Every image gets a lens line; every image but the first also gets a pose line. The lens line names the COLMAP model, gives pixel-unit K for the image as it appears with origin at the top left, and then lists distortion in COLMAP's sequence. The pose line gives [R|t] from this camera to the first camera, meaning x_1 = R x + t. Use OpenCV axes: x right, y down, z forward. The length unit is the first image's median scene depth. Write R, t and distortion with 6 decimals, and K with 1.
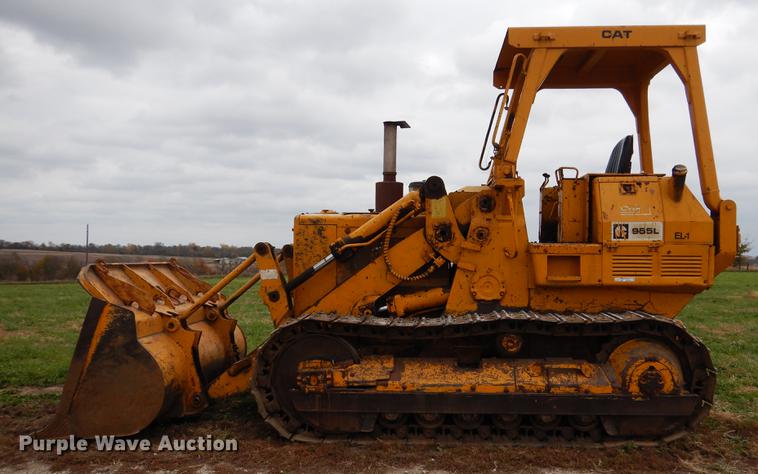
lens RADIAL K [[676.2, 0, 403.0], [0, 676.2, 269.1], [0, 0, 1]] dist [0.005598, -0.010572]
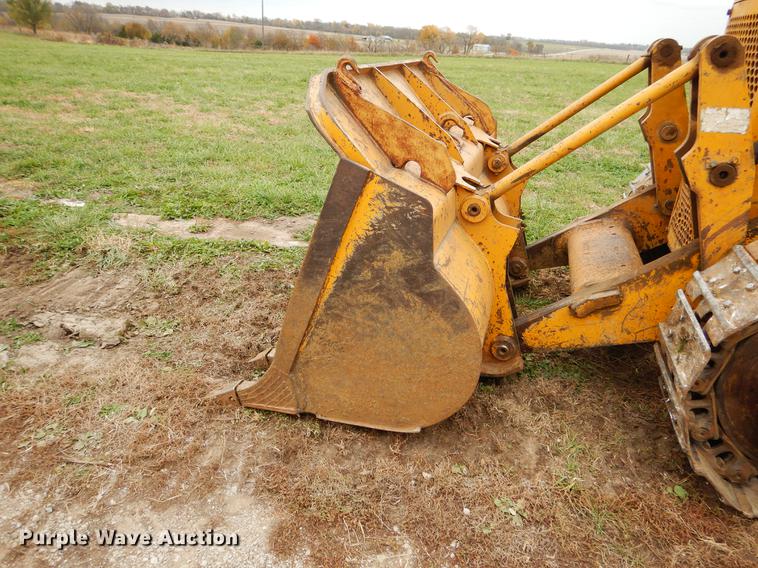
lens RADIAL K [[539.7, 0, 376.0], [0, 539.7, 284.9], [0, 0, 1]] dist [0.009715, -0.002023]
pose [[0.968185, 0.145414, -0.203647, -0.344937], [-0.052638, 0.913965, 0.402364, -0.024216], [0.244635, -0.378844, 0.892542, 0.647151]]
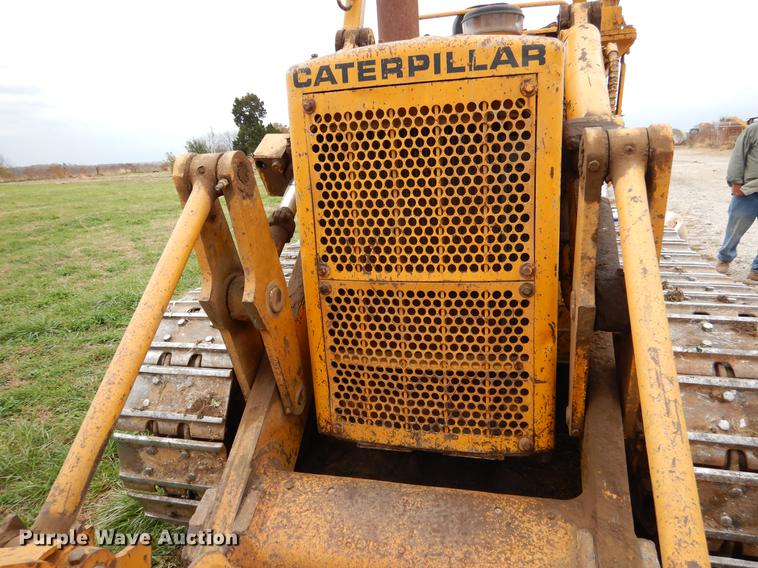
lens RADIAL K [[539.7, 0, 376.0], [0, 539.7, 284.9], [0, 0, 1]] dist [0.009715, -0.002023]
pose [[0.211523, -0.259181, 0.942382, -0.477411], [0.078820, 0.965582, 0.247870, -0.042376], [-0.974190, 0.021848, 0.224671, 1.126881]]
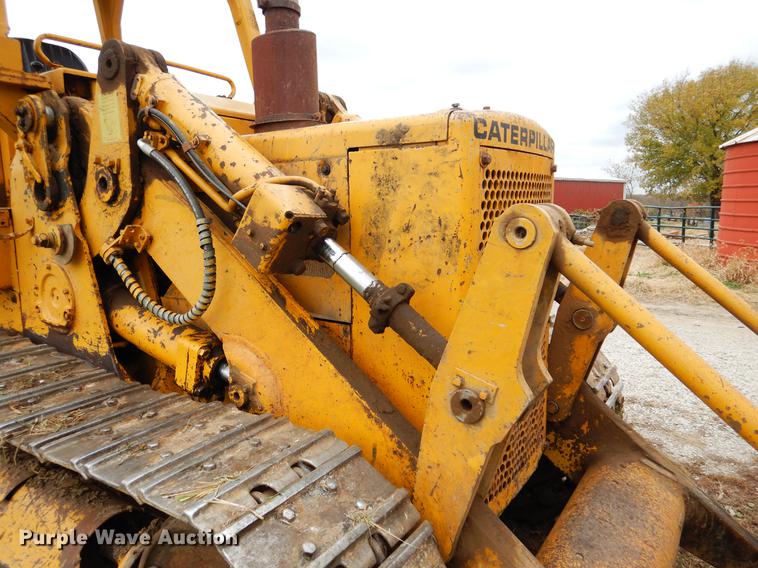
lens RADIAL K [[542.5, 0, 374.1], [0, 542.5, 284.0], [0, 0, 1]] dist [0.007213, 0.005623]
pose [[-0.848243, -0.070809, 0.524853, -0.281355], [0.023640, 0.984972, 0.171090, -0.052938], [-0.529080, 0.157533, -0.833821, 1.490359]]
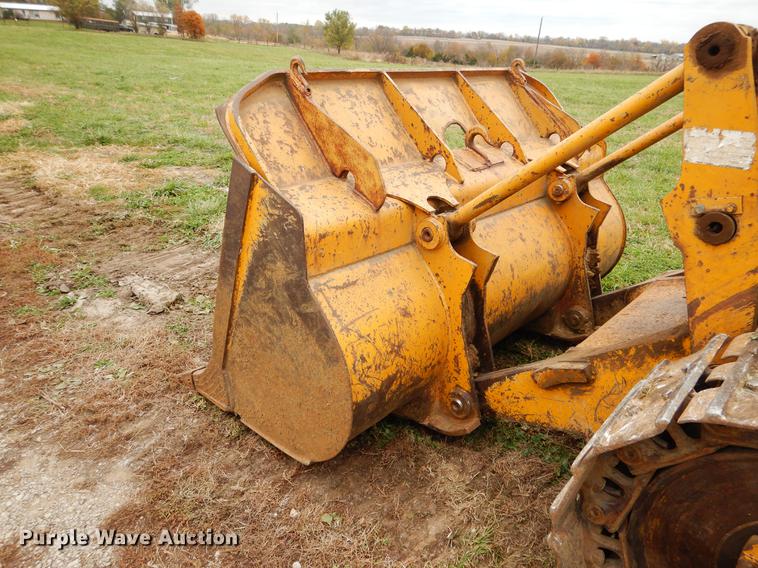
lens RADIAL K [[539.7, 0, 376.0], [0, 539.7, 284.9], [0, 0, 1]] dist [0.009715, -0.002023]
pose [[0.757432, 0.295414, -0.582260, -0.168282], [-0.051250, 0.915936, 0.398039, -0.024049], [0.650899, -0.271647, 0.708899, 0.775181]]
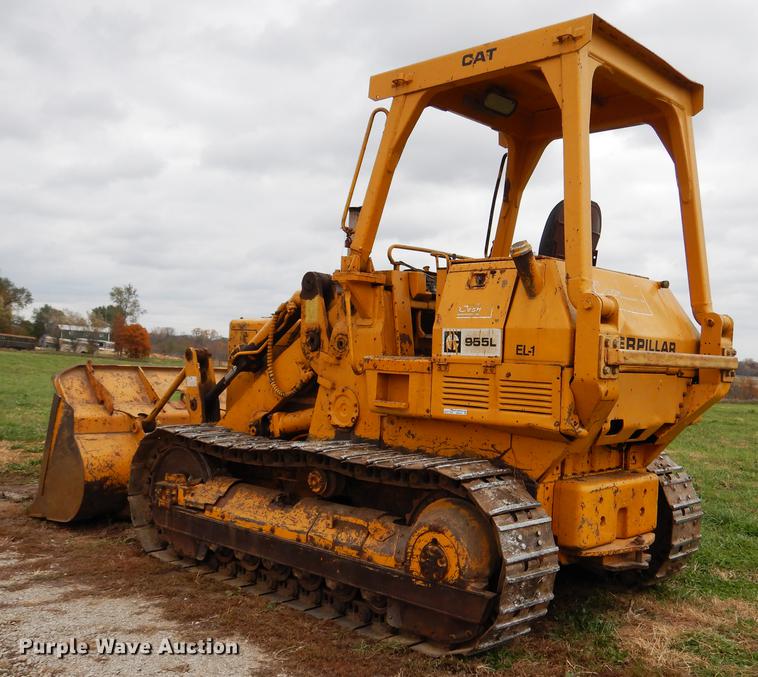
lens RADIAL K [[830.1, 0, 398.5], [0, 830.1, 381.5], [0, 0, 1]] dist [-0.003254, 0.006409]
pose [[0.762073, 0.046816, -0.645796, 0.828230], [-0.052949, 0.998548, 0.009906, -0.020599], [0.645322, 0.026645, 0.763446, 0.313219]]
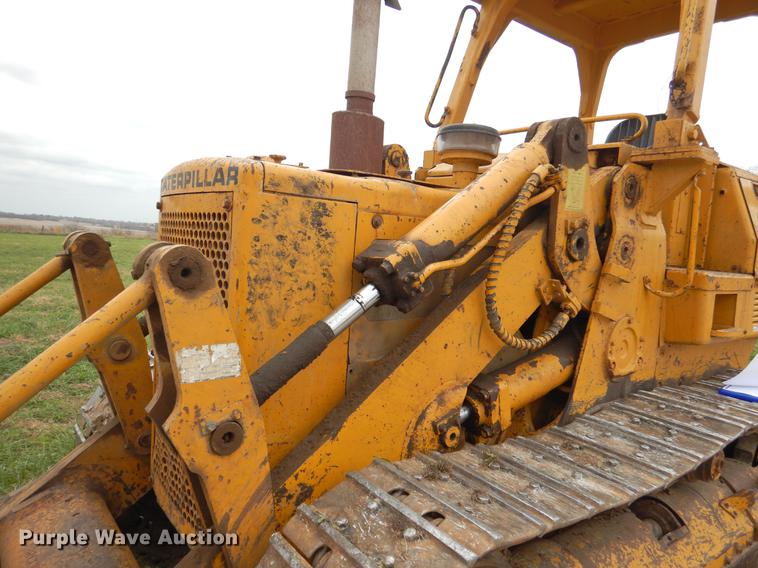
lens RADIAL K [[542.5, 0, 374.1], [0, 542.5, 284.0], [0, 0, 1]] dist [0.007213, 0.005623]
pose [[0.761788, -0.005377, 0.647805, -0.310198], [-0.050473, 0.996433, 0.067625, -0.045570], [-0.645858, -0.084212, 0.758799, 0.838766]]
